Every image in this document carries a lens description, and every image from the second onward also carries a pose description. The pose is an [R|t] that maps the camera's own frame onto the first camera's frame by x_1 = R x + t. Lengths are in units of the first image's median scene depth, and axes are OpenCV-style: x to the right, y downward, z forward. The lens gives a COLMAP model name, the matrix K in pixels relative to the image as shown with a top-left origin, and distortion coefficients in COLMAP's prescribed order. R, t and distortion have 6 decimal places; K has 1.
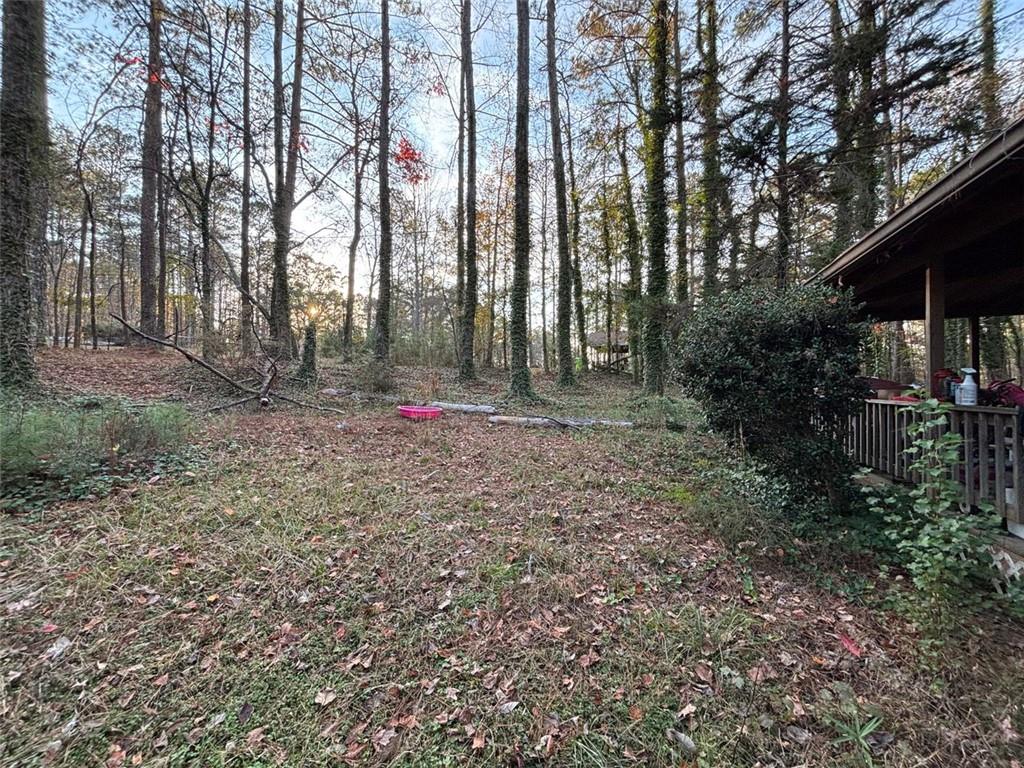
lens RADIAL K [[411.1, 0, 510.2], [0, 411.1, 382.9], [0, 0, 1]] dist [0.001574, 0.000991]
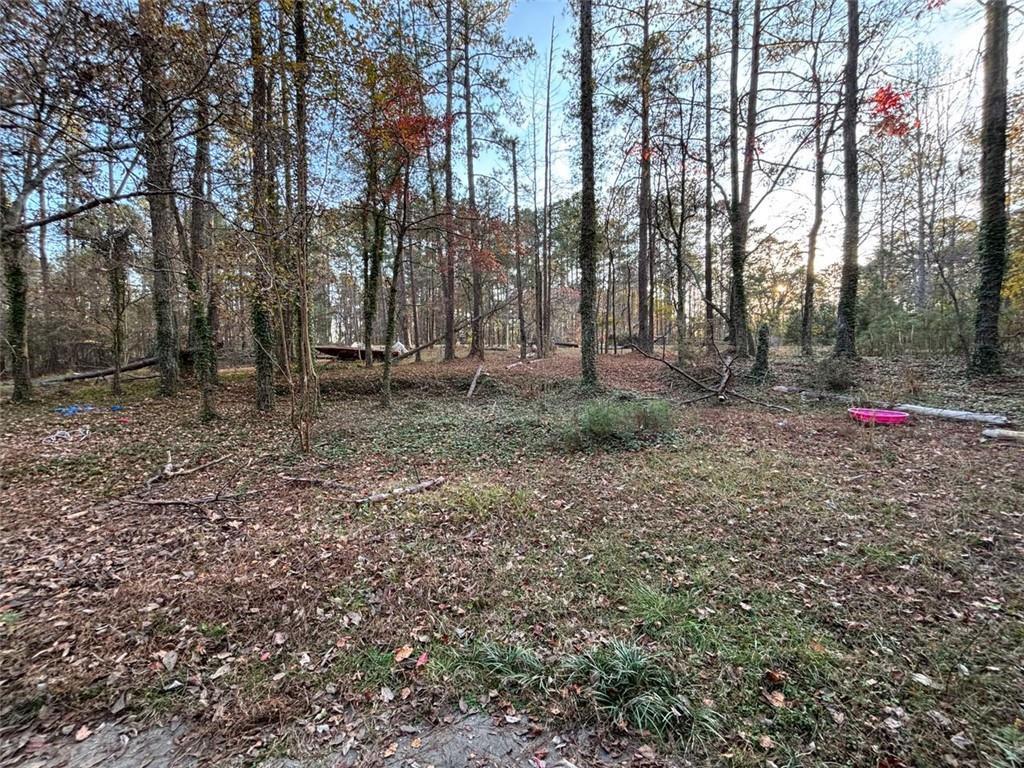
lens RADIAL K [[411.1, 0, 509.5], [0, 411.1, 378.8], [0, 0, 1]] dist [0.001574, 0.000991]
pose [[0.514859, 0.004574, -0.857263, 0.086171], [0.019774, 0.999656, 0.017210, -0.026471], [0.857047, -0.025812, 0.514591, -0.119766]]
